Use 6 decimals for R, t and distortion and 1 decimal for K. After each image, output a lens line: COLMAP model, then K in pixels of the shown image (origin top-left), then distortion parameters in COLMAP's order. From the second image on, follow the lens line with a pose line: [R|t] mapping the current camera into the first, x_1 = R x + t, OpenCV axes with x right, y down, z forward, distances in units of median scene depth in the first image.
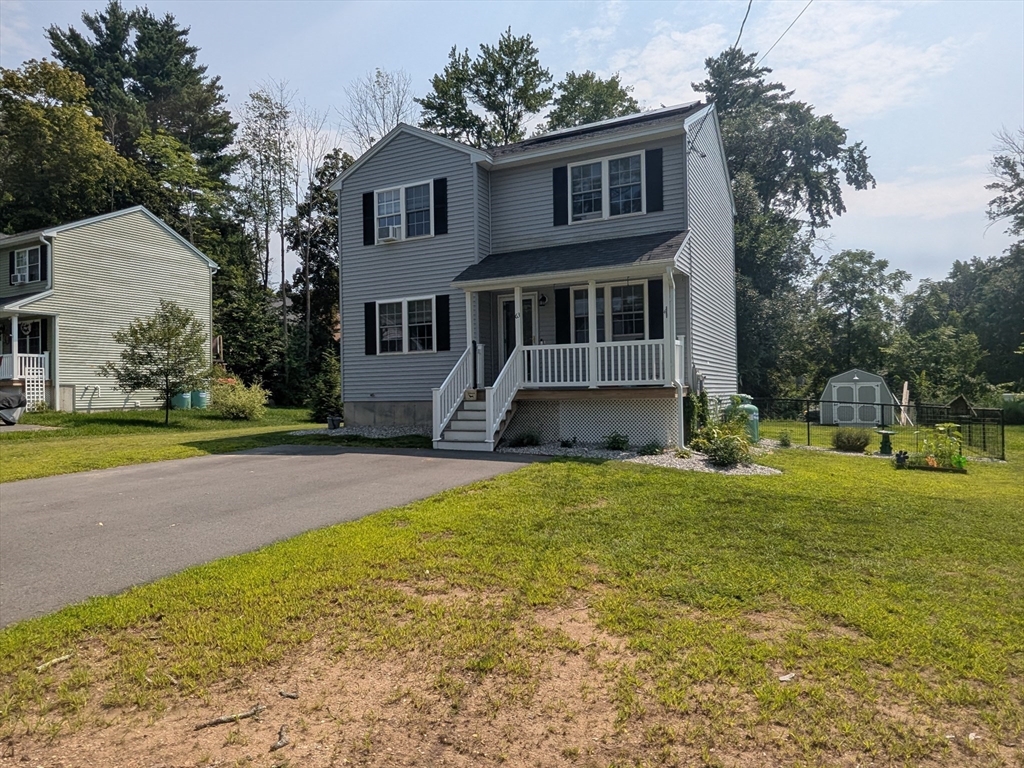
lens RADIAL K [[670.4, 0, 512.0], [0, 670.4, 384.0], [0, 0, 1]] dist [-0.005020, 0.002077]
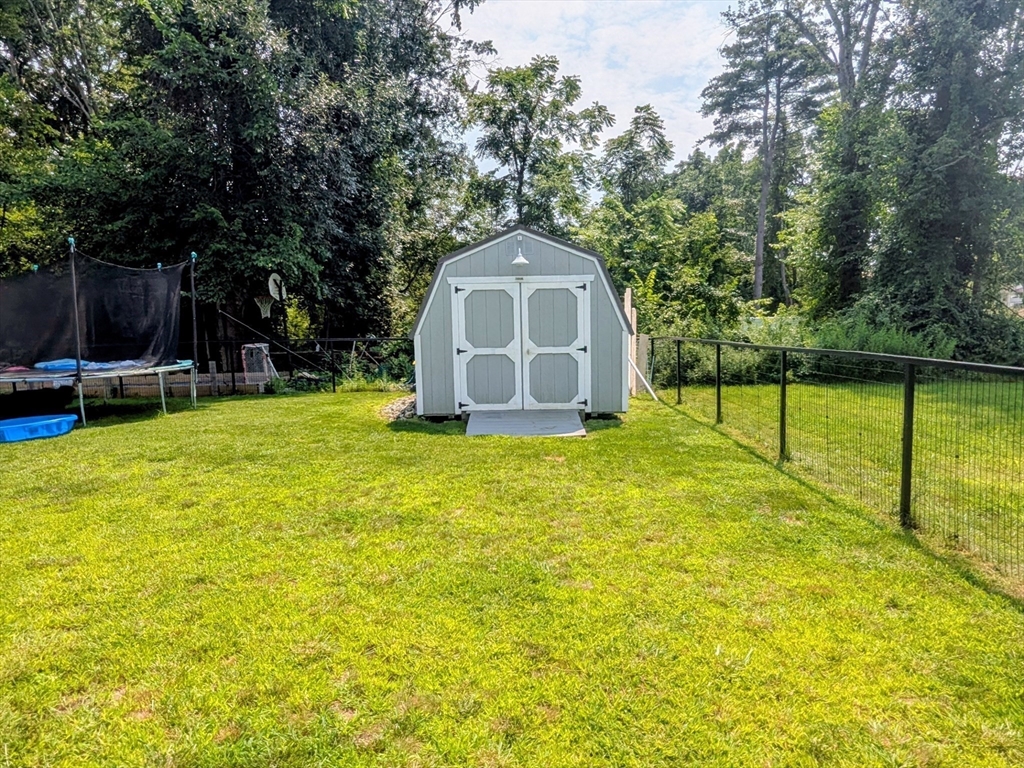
lens RADIAL K [[670.4, 0, 512.0], [0, 670.4, 384.0], [0, 0, 1]] dist [-0.005020, 0.002077]
pose [[0.904351, -0.046032, 0.424301, 0.297202], [0.001983, 0.994609, 0.103679, 0.011647], [-0.426786, -0.092921, 0.899566, 0.568112]]
